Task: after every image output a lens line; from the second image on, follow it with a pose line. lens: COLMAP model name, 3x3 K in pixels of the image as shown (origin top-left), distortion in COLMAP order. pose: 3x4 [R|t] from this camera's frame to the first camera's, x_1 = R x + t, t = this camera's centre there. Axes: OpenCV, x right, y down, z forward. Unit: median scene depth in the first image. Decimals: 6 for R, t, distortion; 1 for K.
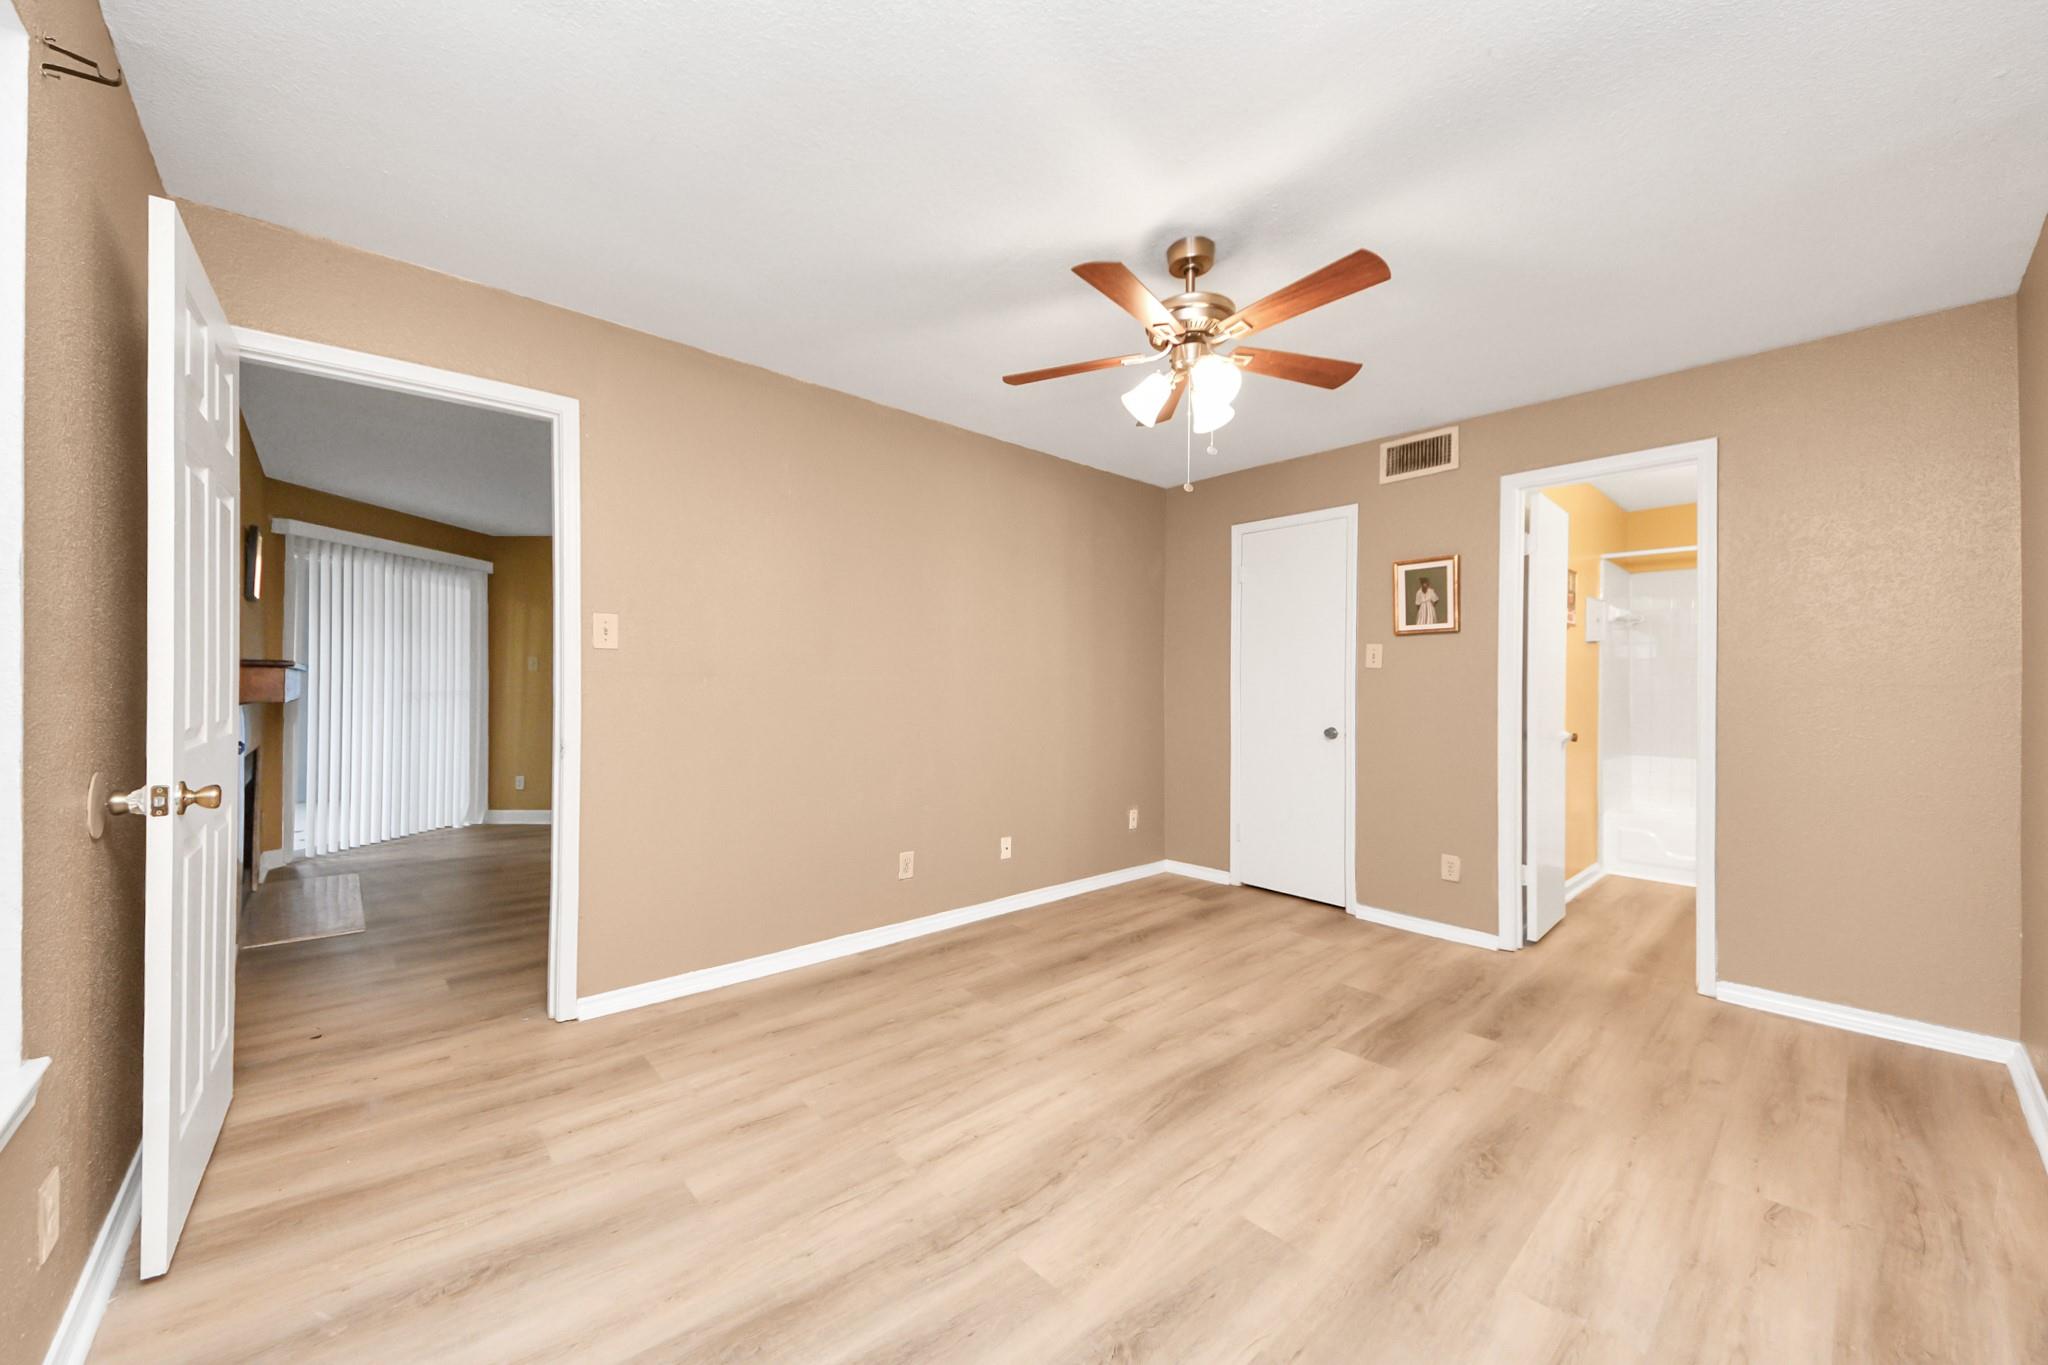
lens RADIAL K [[756.4, 0, 1018.0], [0, 756.4, 675.3], [0, 0, 1]] dist [0.027140, -0.014808]
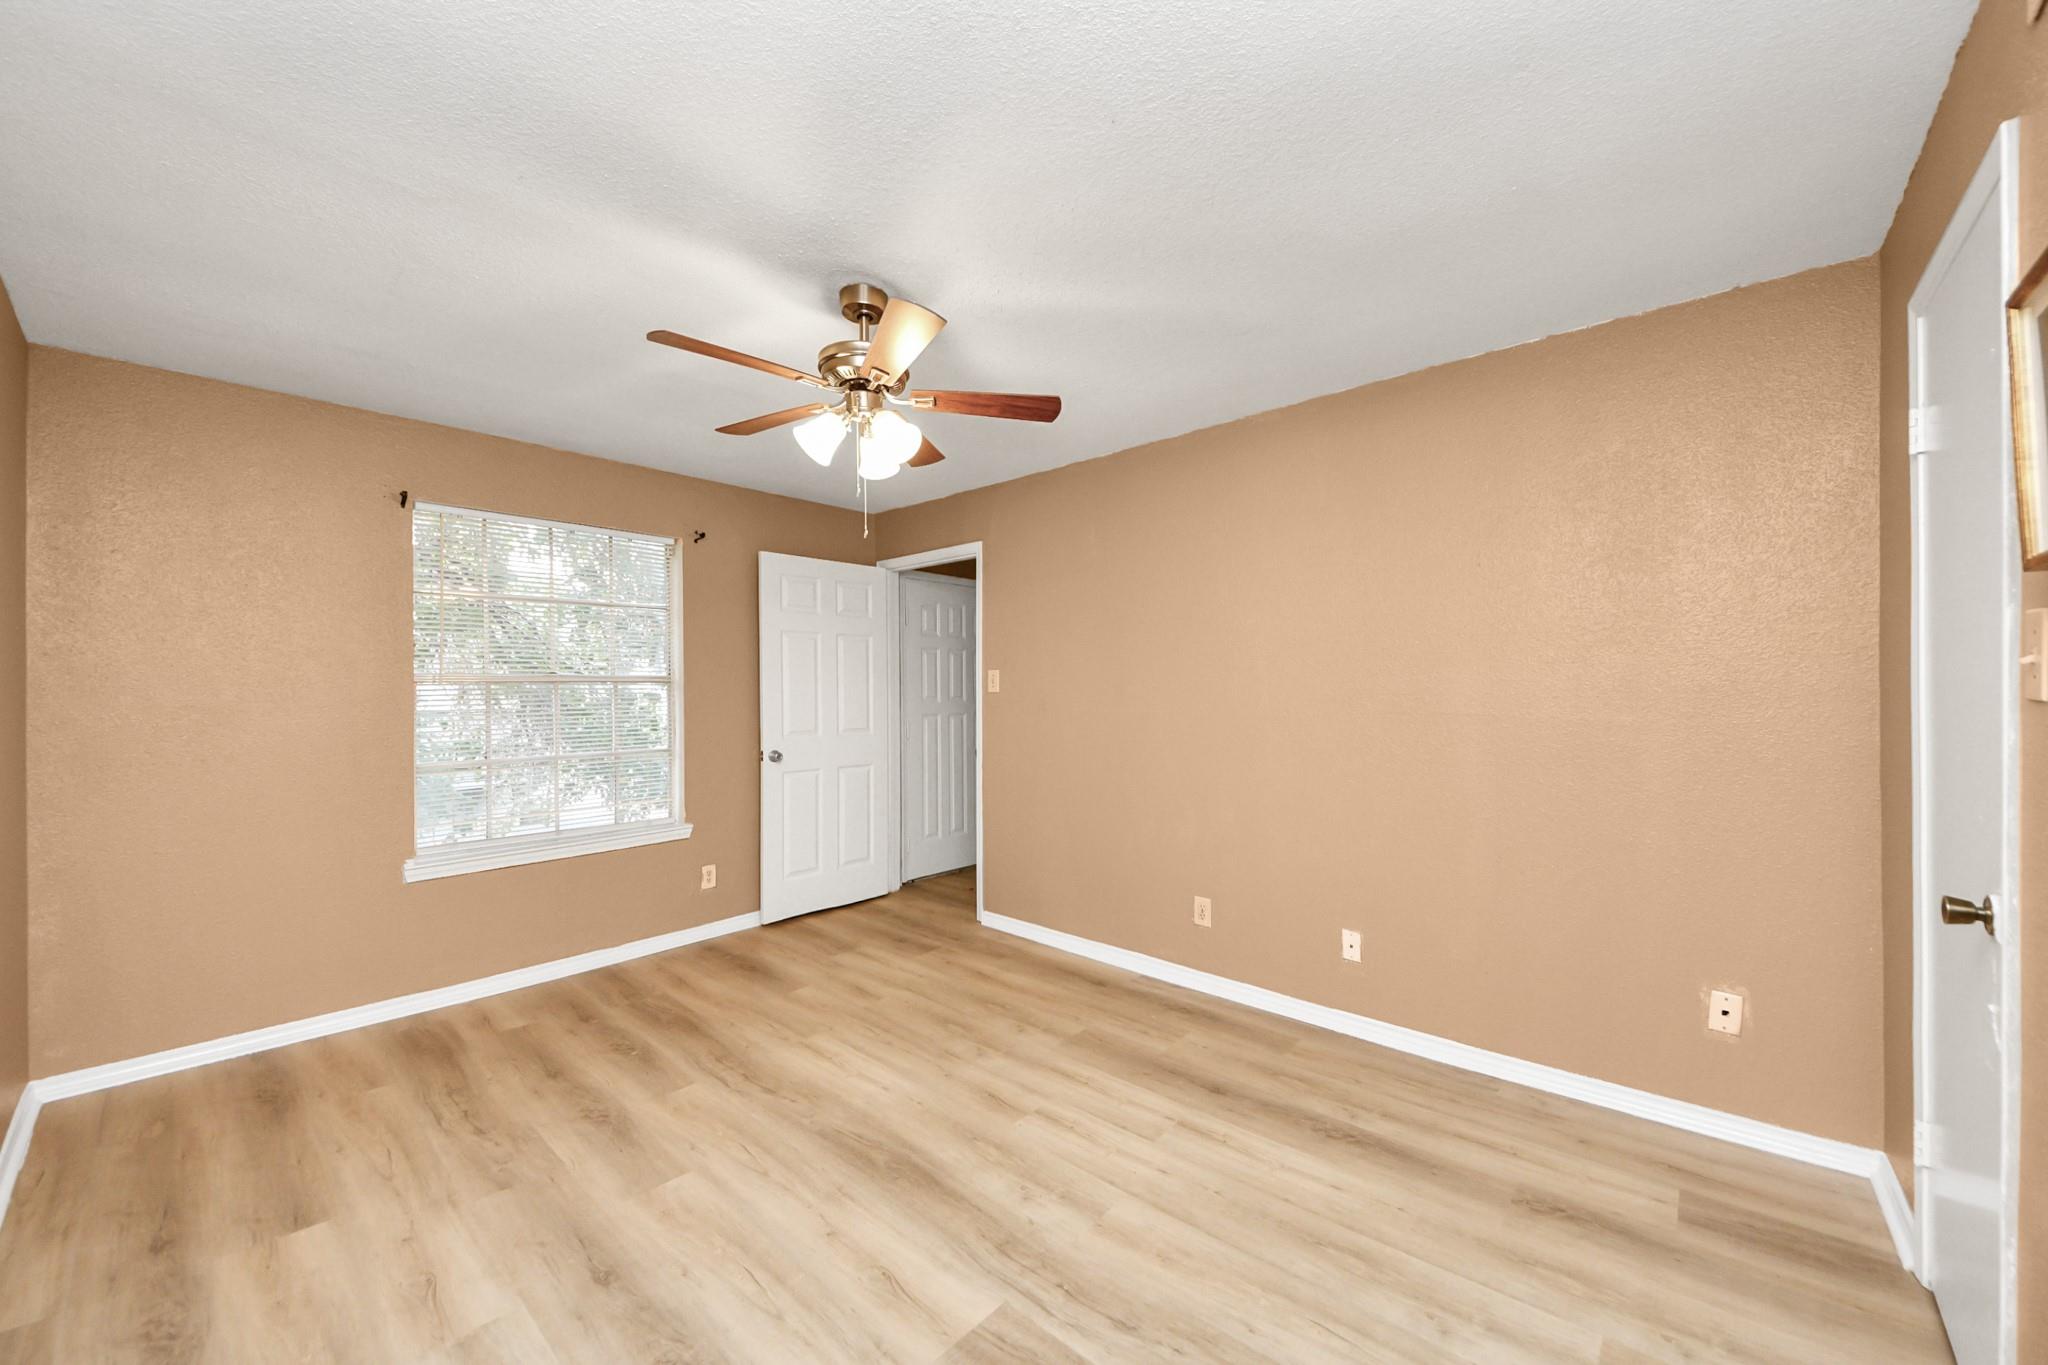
lens RADIAL K [[743.5, 0, 1022.8], [0, 743.5, 686.9], [0, 0, 1]] dist [0.056270, -0.036249]
pose [[0.122921, -0.013332, -0.992327, 1.113364], [0.019593, 0.999747, -0.011005, -0.036974], [0.992223, -0.018090, 0.123152, 0.980294]]
